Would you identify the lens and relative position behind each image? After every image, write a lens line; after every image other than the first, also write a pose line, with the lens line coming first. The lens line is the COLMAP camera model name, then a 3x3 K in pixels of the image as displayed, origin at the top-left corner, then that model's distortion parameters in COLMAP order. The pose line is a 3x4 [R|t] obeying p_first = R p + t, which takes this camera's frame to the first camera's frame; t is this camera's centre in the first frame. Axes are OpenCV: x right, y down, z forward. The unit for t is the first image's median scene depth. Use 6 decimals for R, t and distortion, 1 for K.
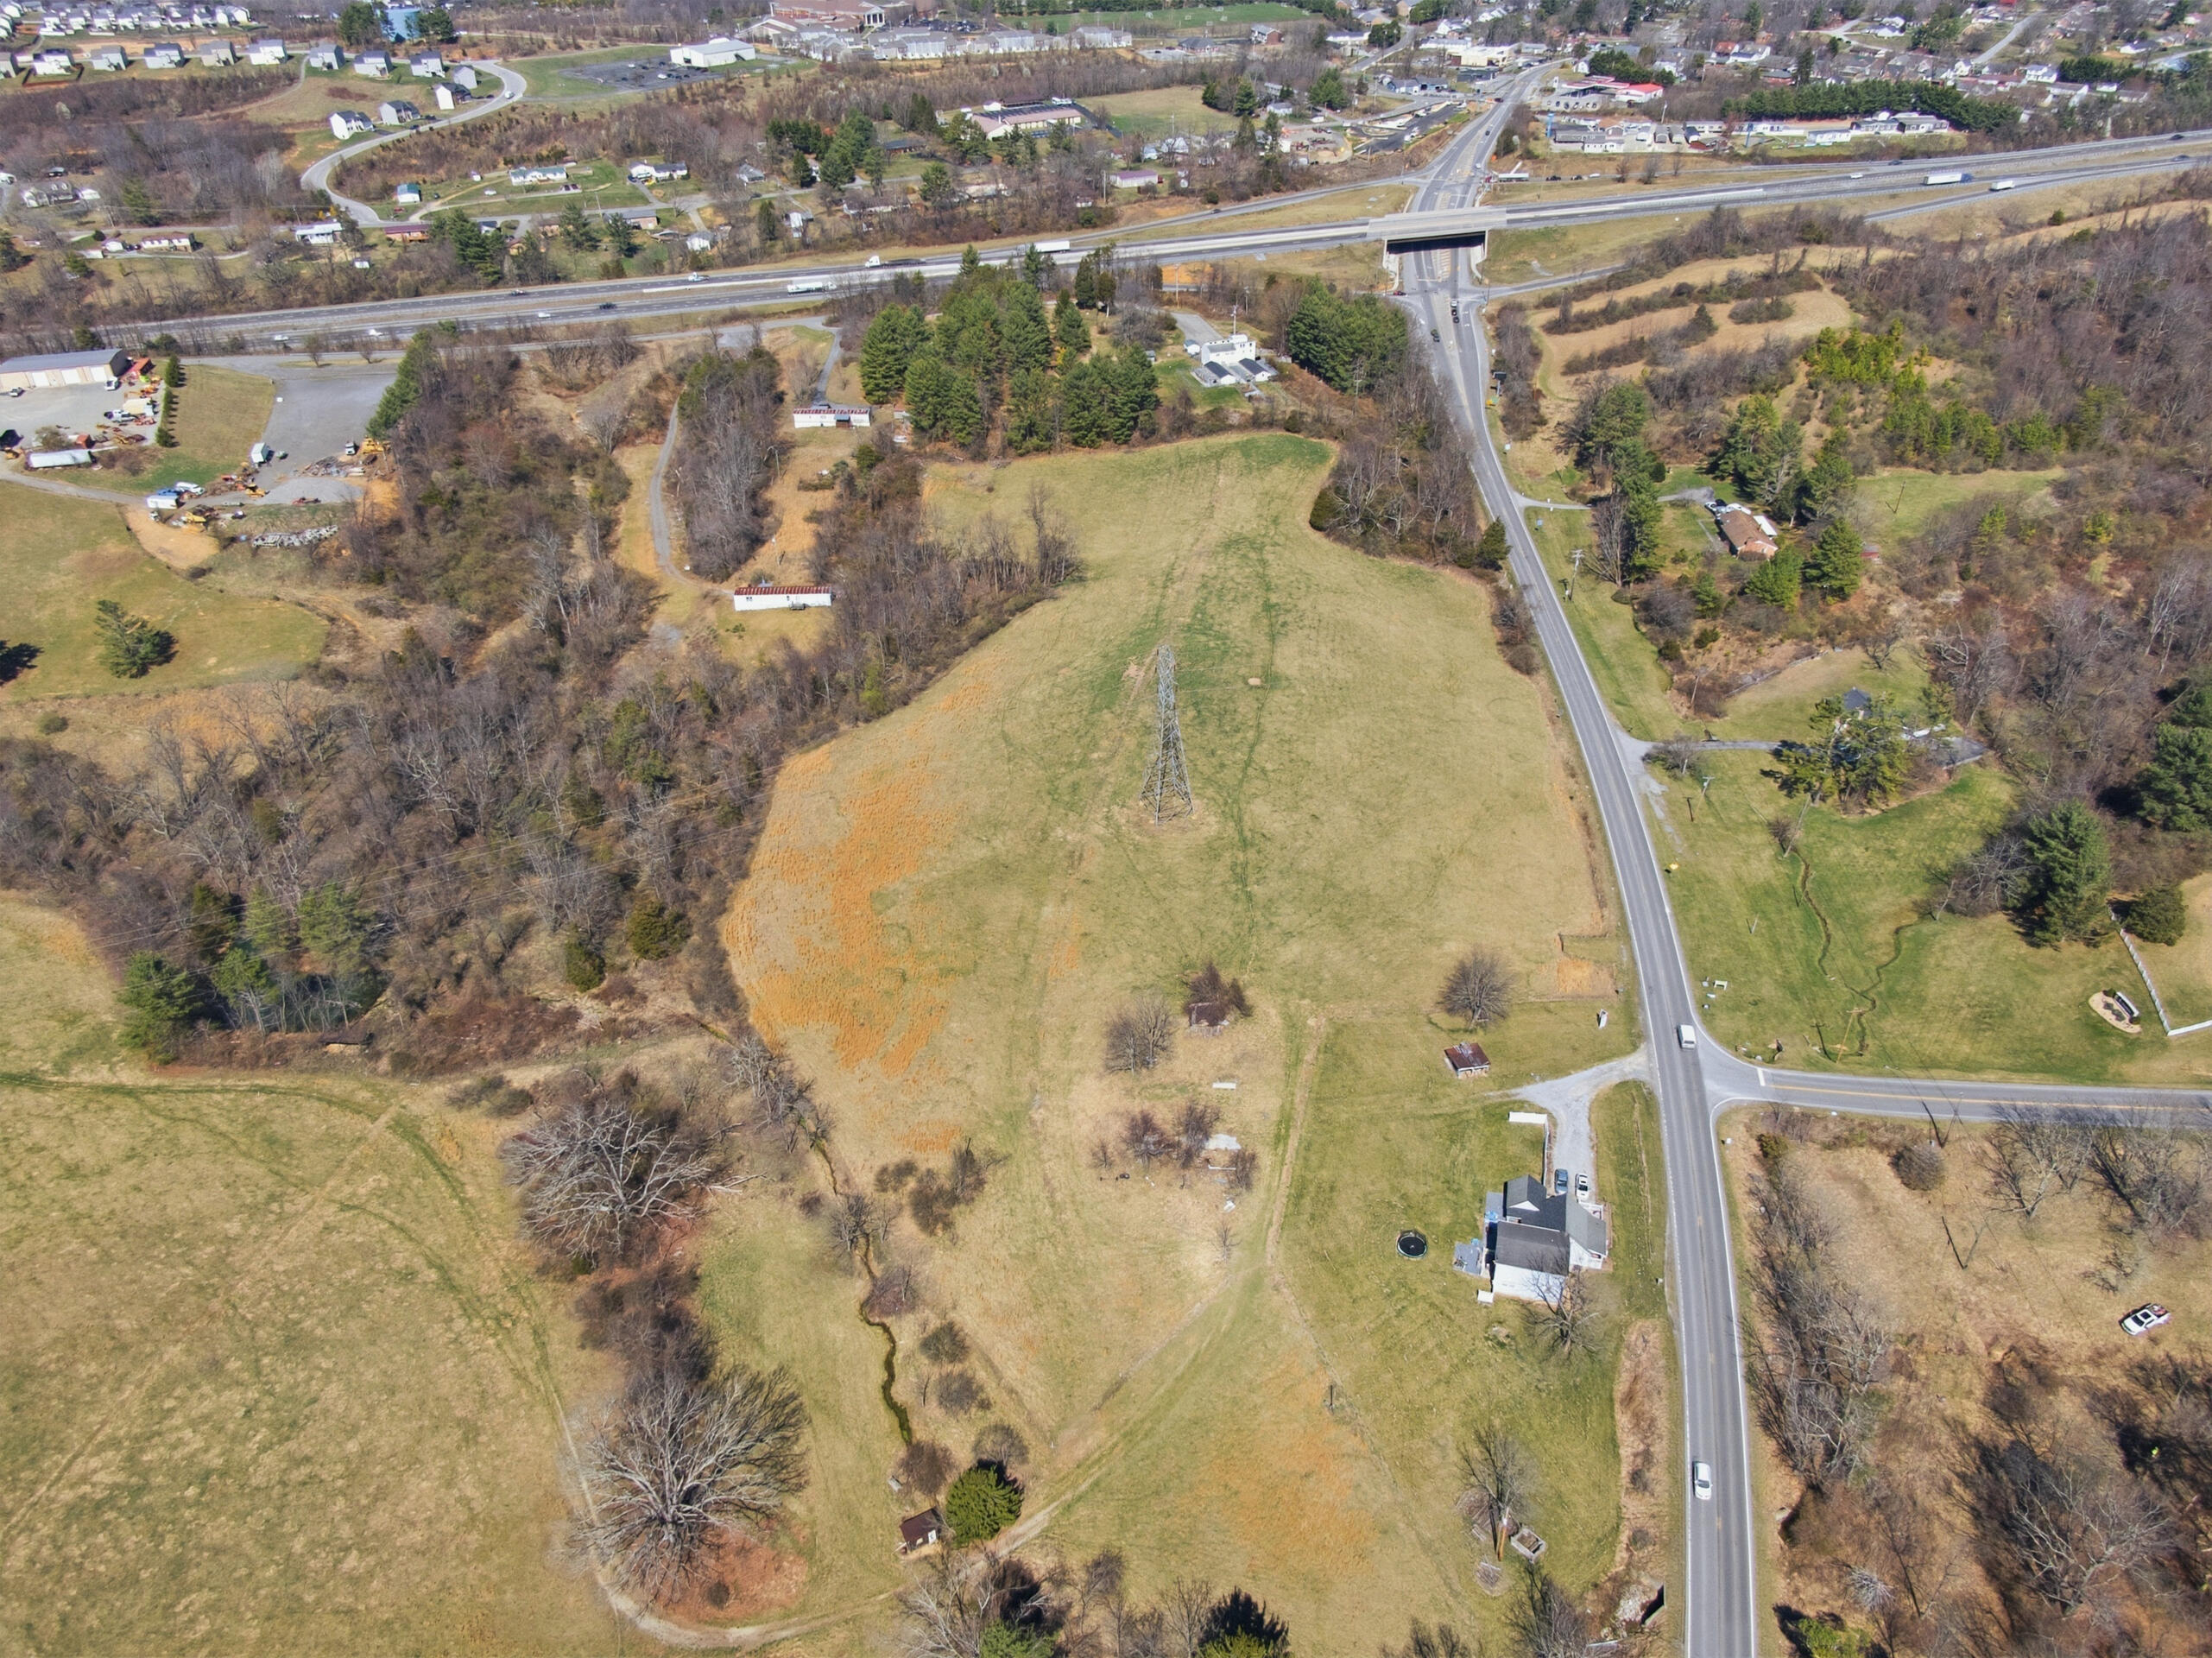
lens RADIAL K [[1582.0, 0, 1099.6], [0, 1582.0, 845.6], [0, 0, 1]] dist [0.033016, -0.047808]
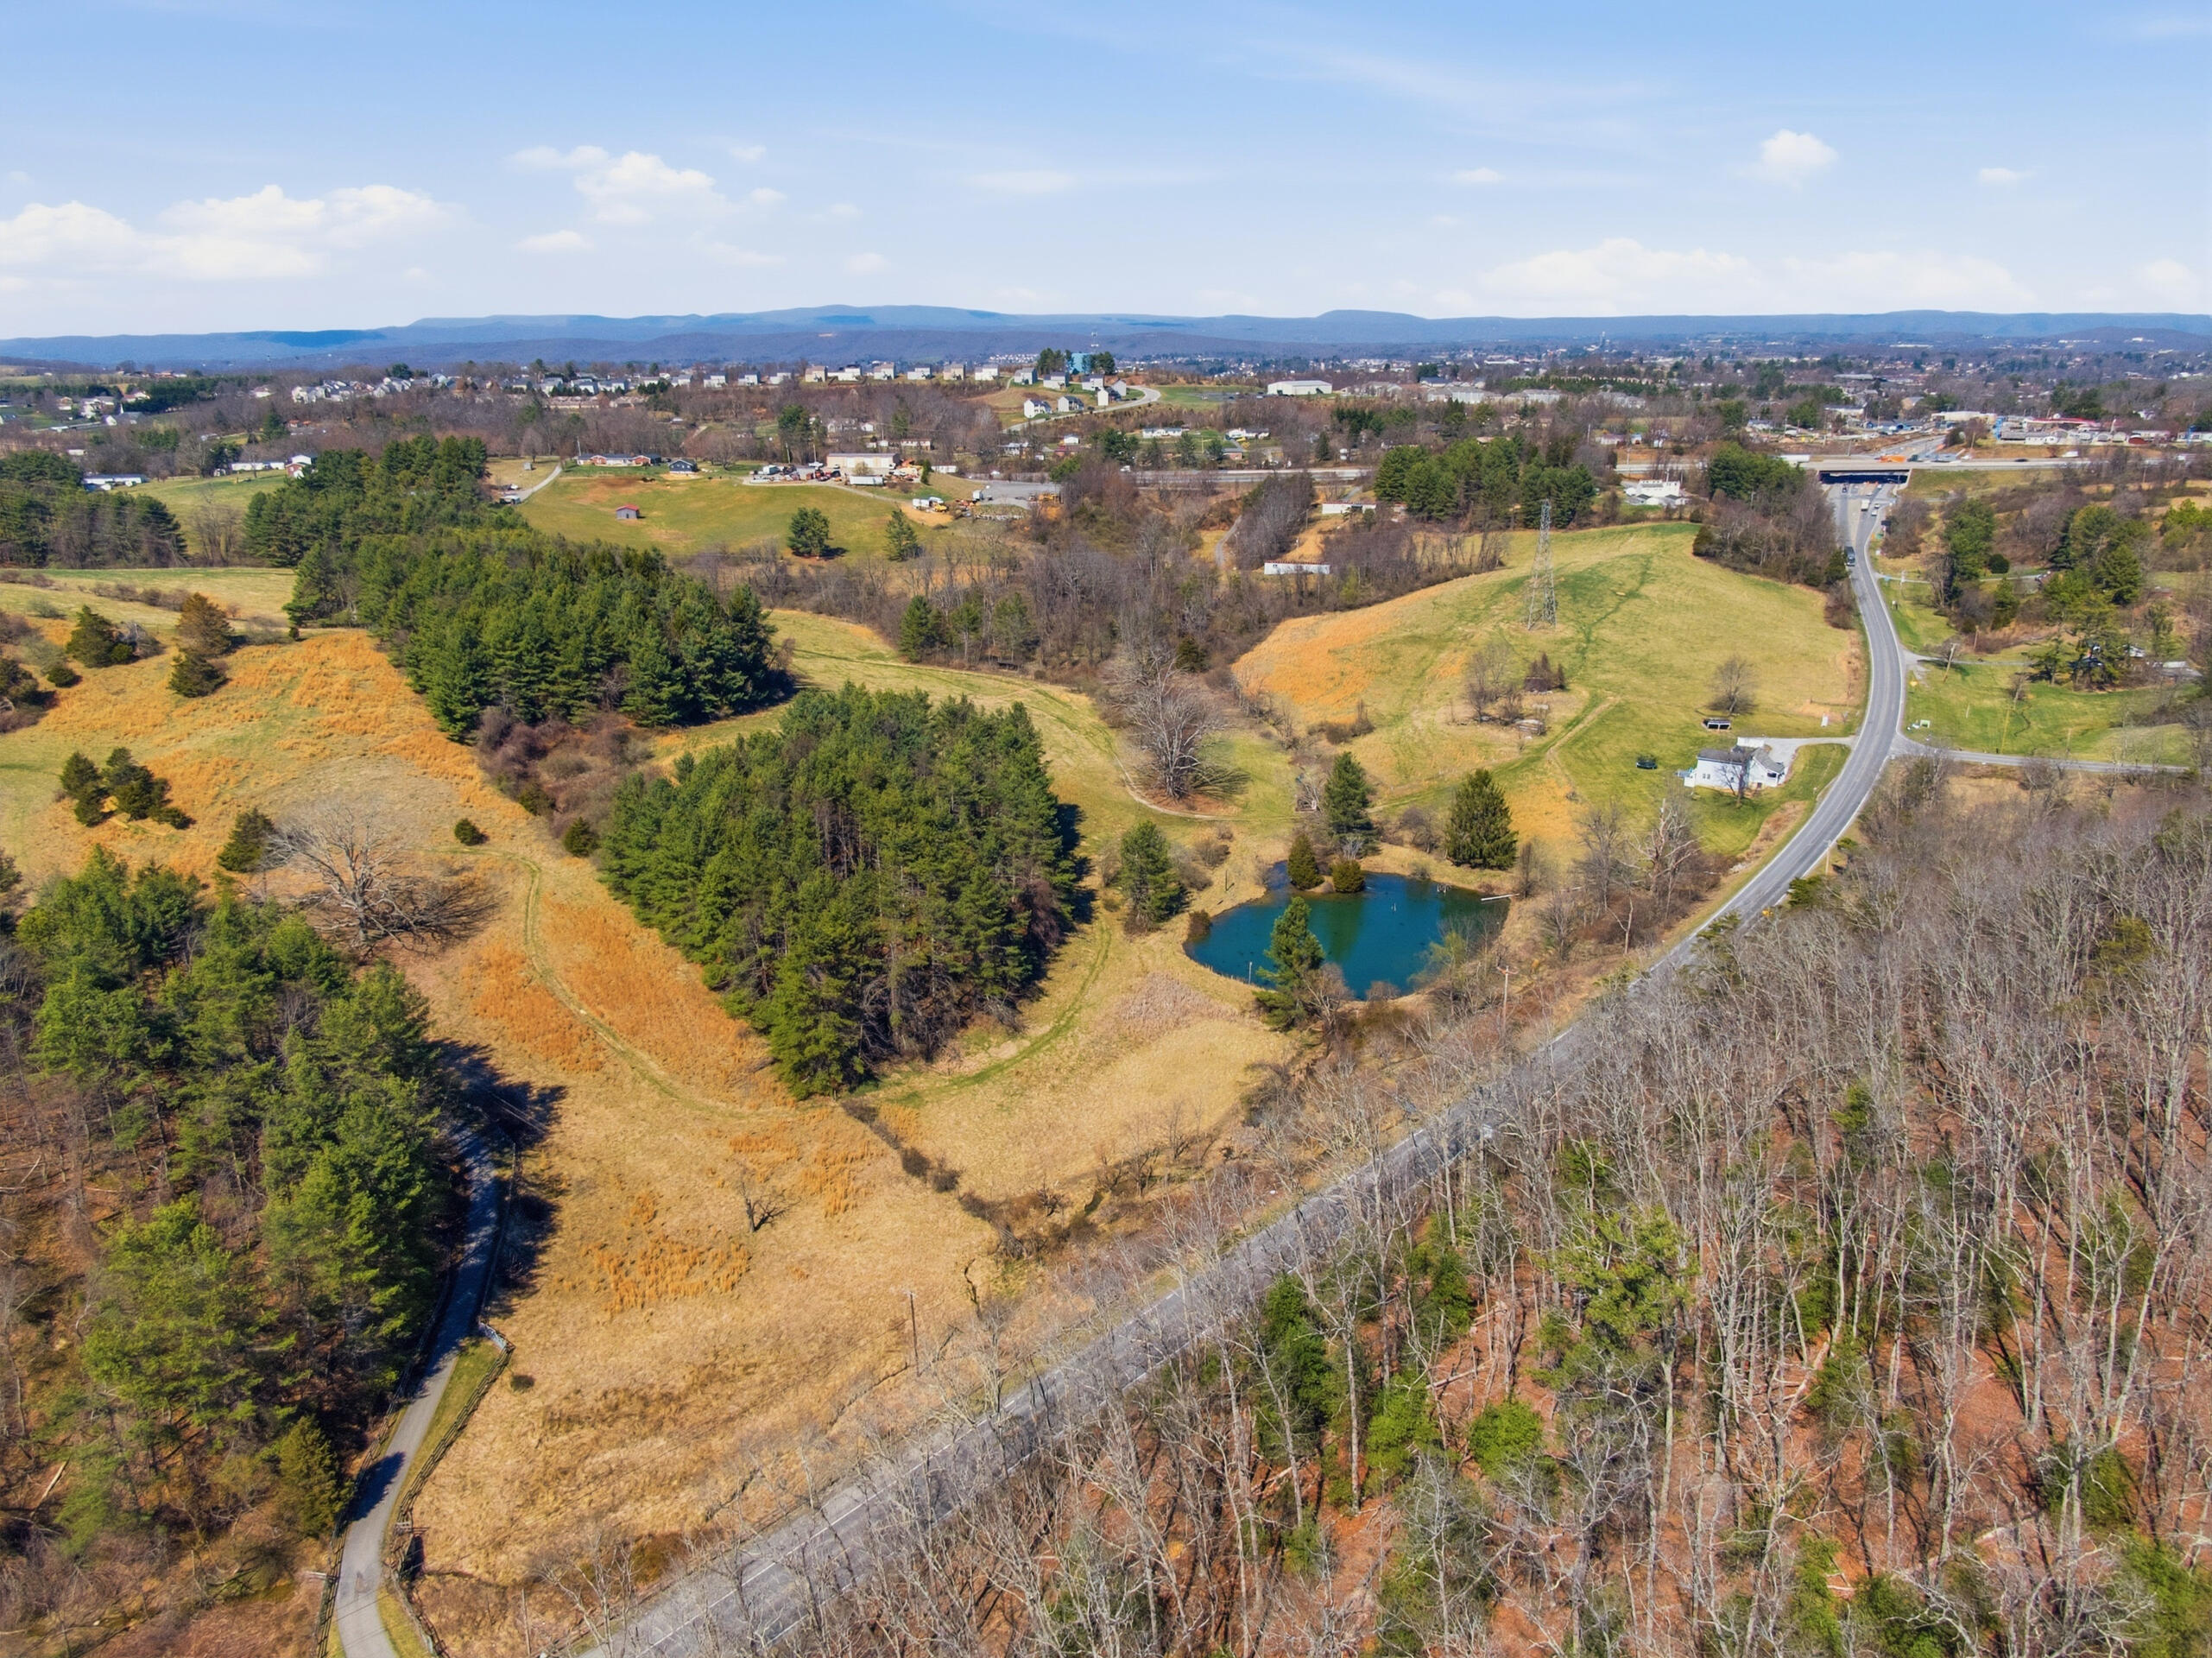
lens RADIAL K [[1582.0, 0, 1099.0], [0, 1582.0, 830.3], [0, 0, 1]] dist [0.033016, -0.047808]
pose [[0.944493, 0.109923, -0.309596, 0.086260], [-0.190764, 0.950722, -0.244410, 0.380187], [0.267474, 0.289904, 0.918920, -0.260694]]
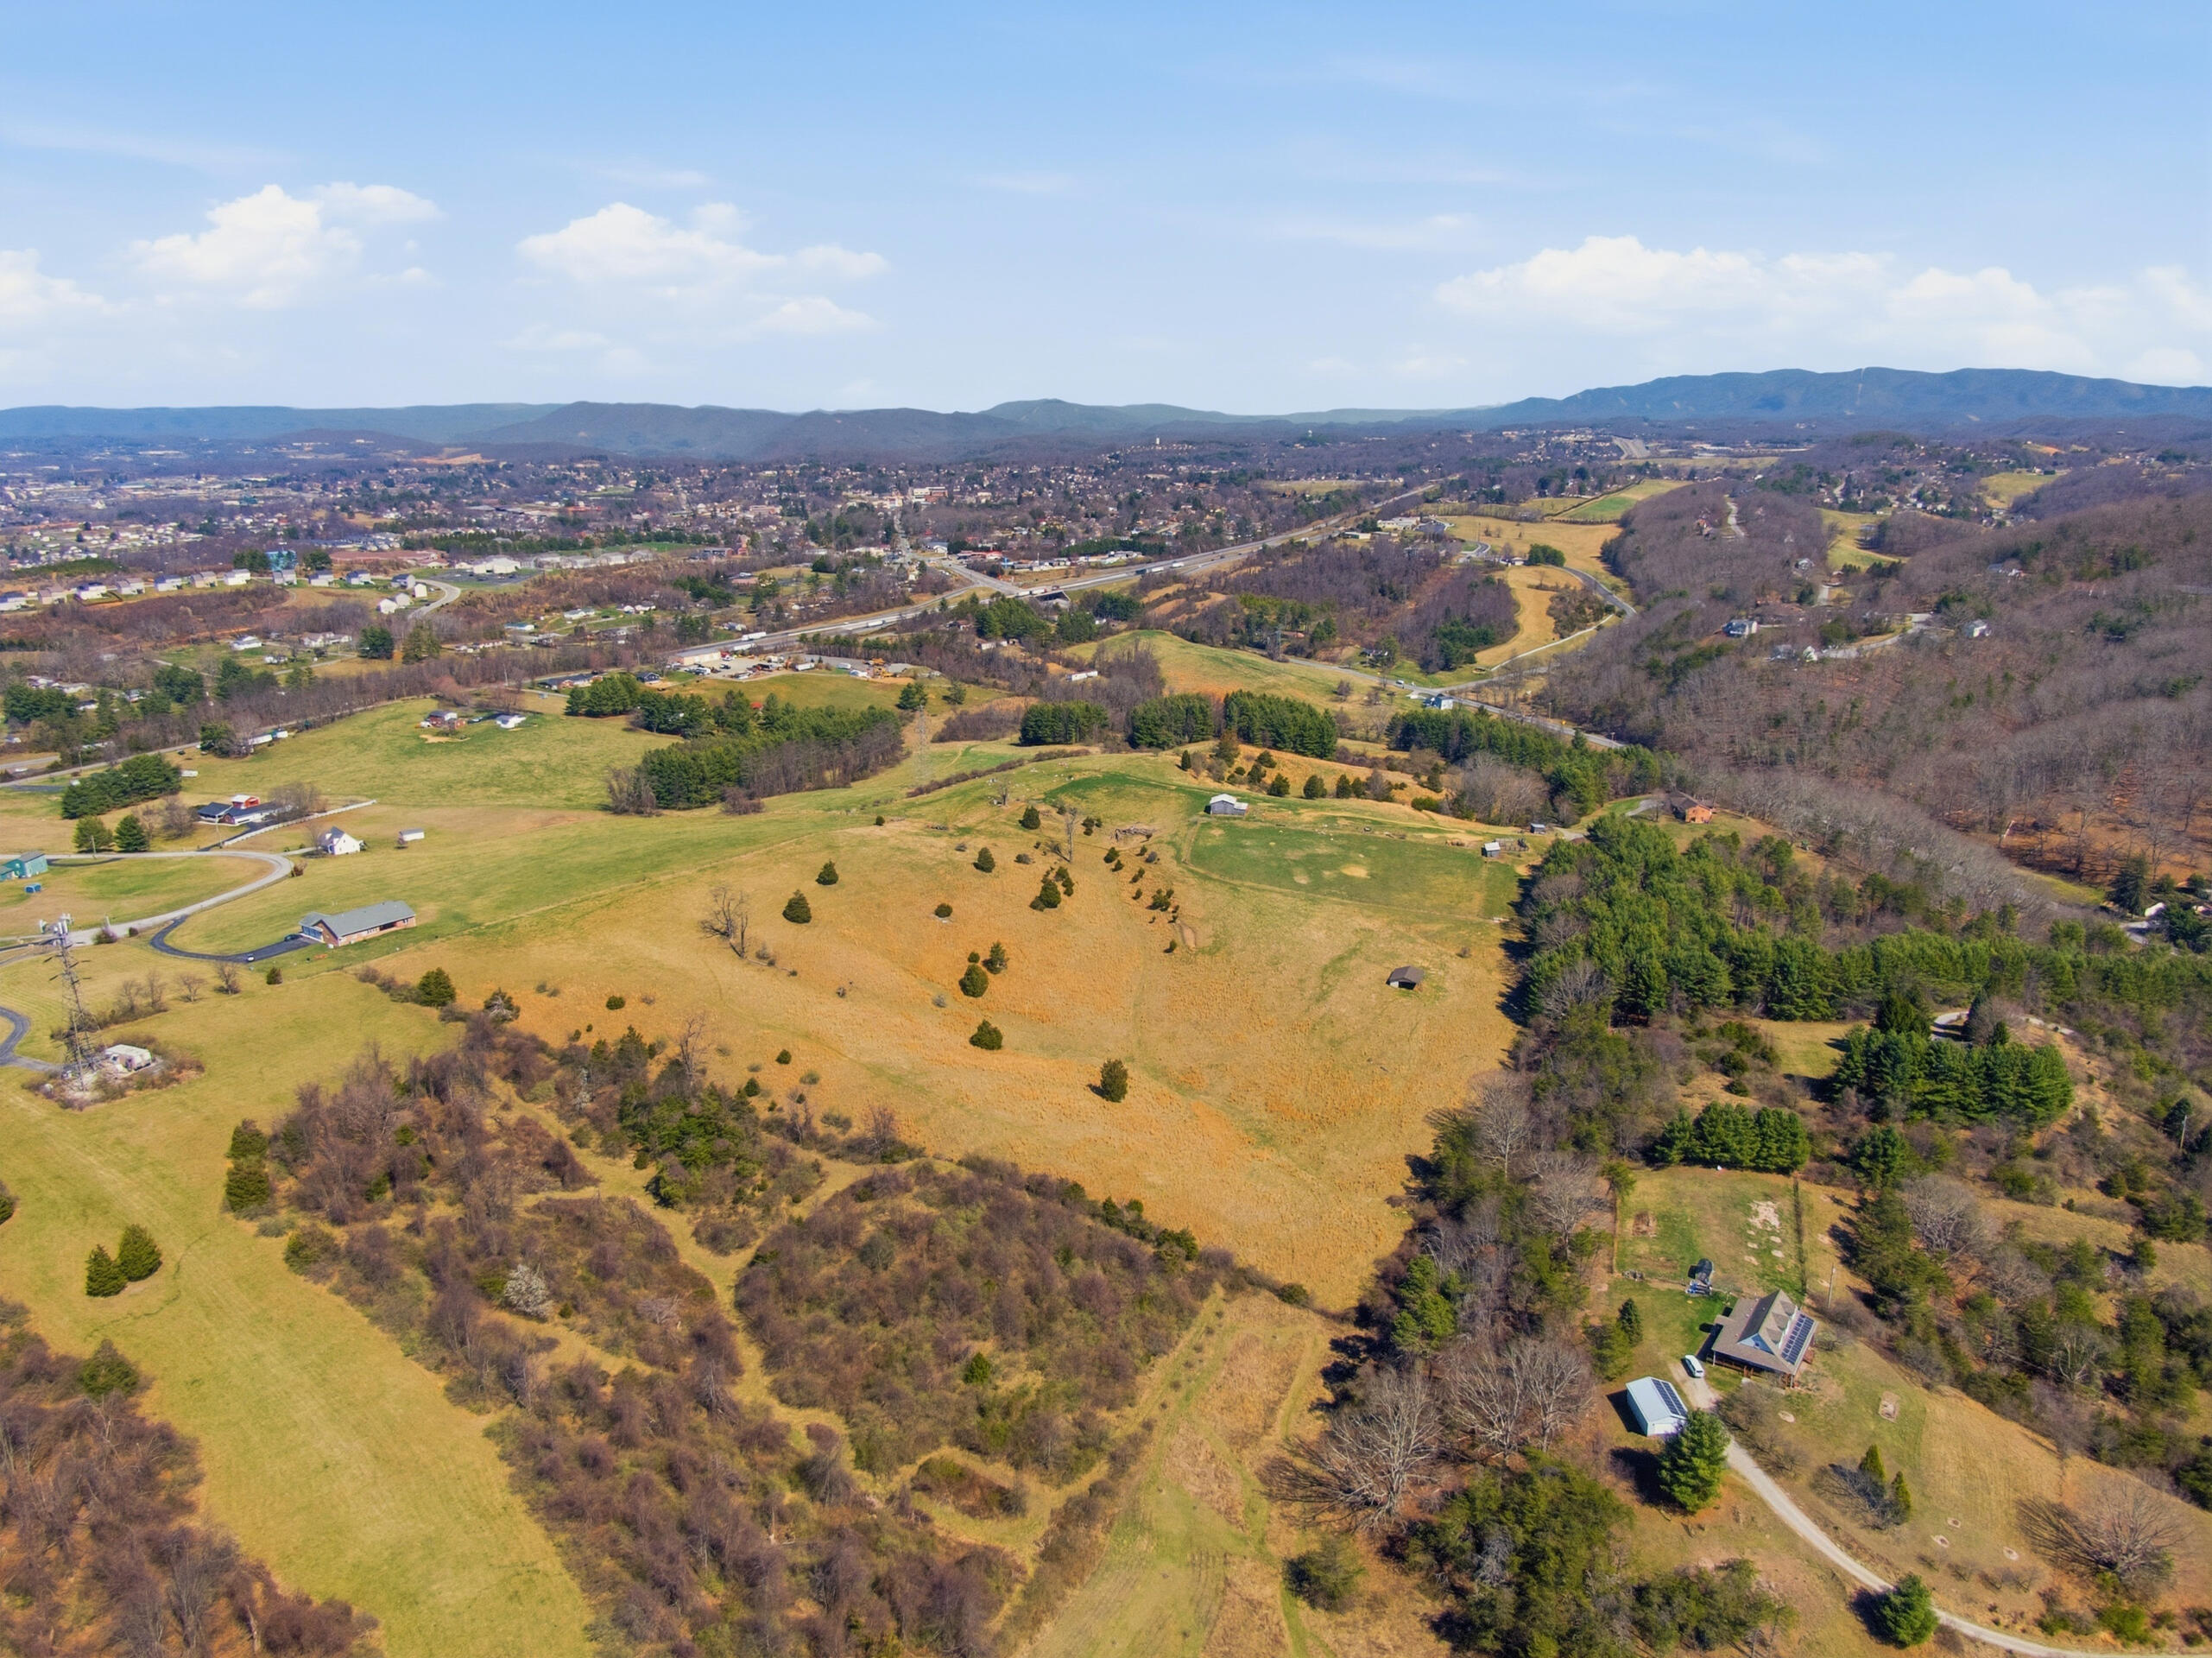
lens RADIAL K [[1607.9, 0, 1102.0], [0, 1607.9, 851.8], [0, 0, 1]] dist [0.022785, -0.028740]
pose [[0.755608, -0.166643, 0.633472, -1.663851], [0.360390, 0.913327, -0.189613, 0.554313], [-0.546969, 0.371571, 0.750173, -0.845797]]
